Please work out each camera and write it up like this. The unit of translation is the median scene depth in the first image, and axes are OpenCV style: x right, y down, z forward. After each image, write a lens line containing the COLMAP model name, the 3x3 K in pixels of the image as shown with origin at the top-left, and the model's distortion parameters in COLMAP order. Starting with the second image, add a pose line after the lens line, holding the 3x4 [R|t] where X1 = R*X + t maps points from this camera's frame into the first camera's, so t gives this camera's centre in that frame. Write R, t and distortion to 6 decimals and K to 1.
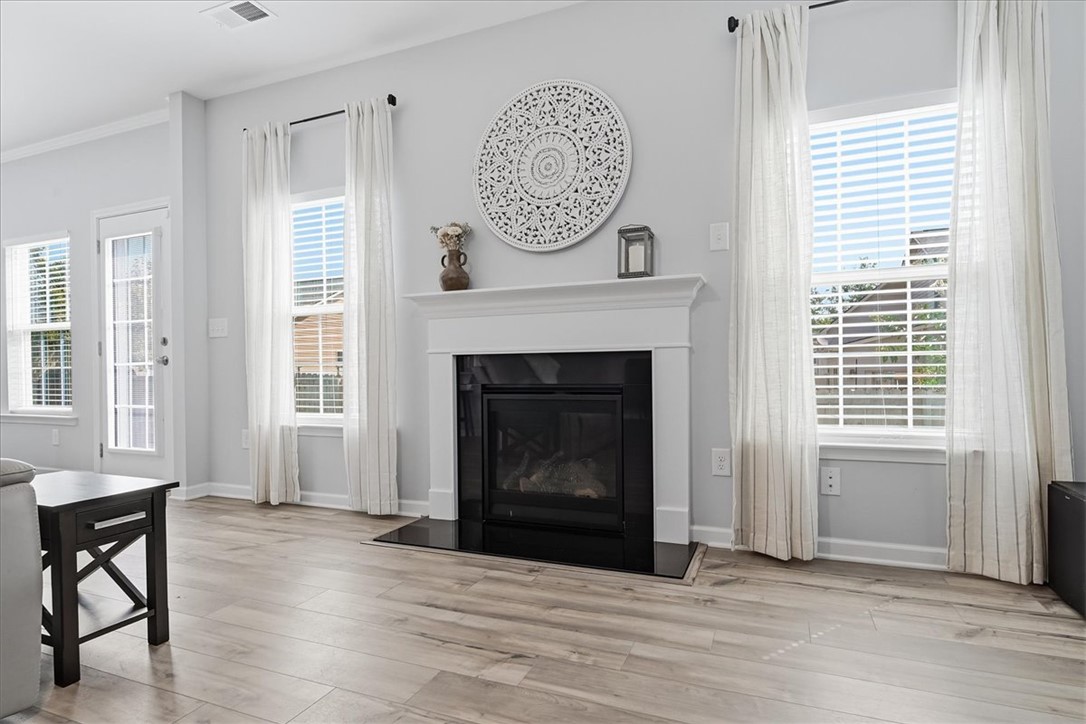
lens RADIAL K [[583.8, 0, 540.0], [0, 583.8, 372.9], [0, 0, 1]] dist [-0.005118, -0.000380]
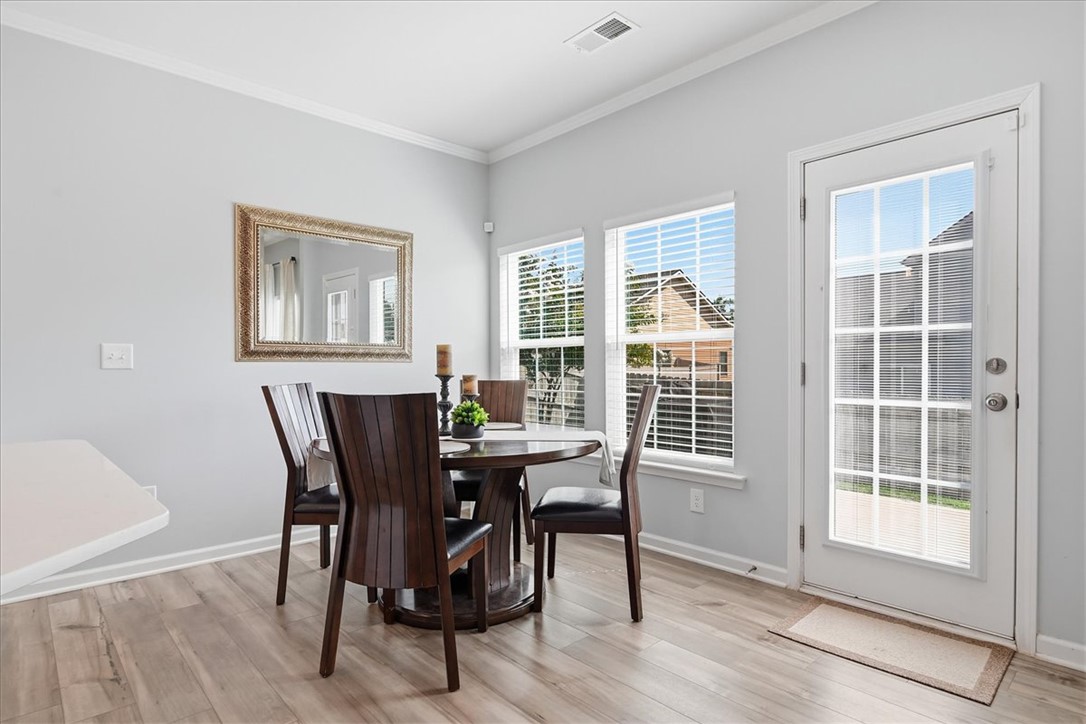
lens RADIAL K [[594.3, 0, 535.1], [0, 594.3, 370.8], [0, 0, 1]] dist [0.007665, -0.000205]
pose [[0.903159, 0.010742, -0.429171, -1.129312], [-0.009278, 0.999942, 0.005503, -0.069950], [0.429205, -0.000989, 0.903207, 0.467318]]
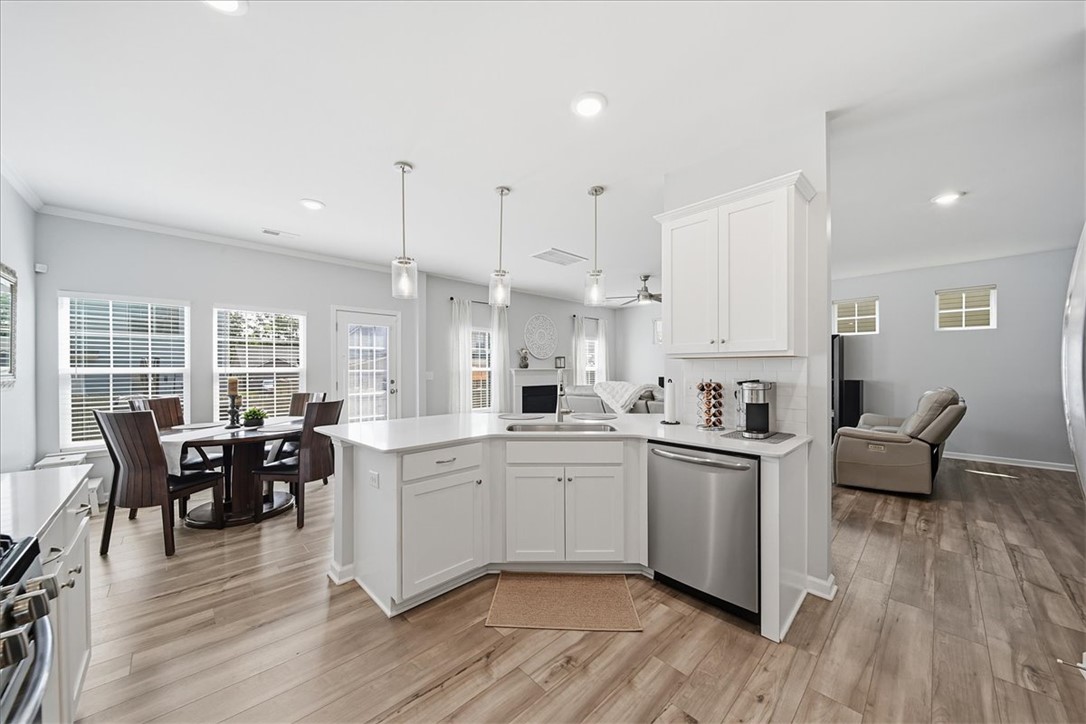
lens RADIAL K [[383.2, 0, 551.3], [0, 383.2, 367.8], [0, 0, 1]] dist [-0.004896, -0.000239]
pose [[0.387528, 0.012220, 0.921777, -2.352683], [0.000529, 0.999909, -0.013478, -0.120644], [-0.921858, 0.005711, 0.387487, -0.026539]]
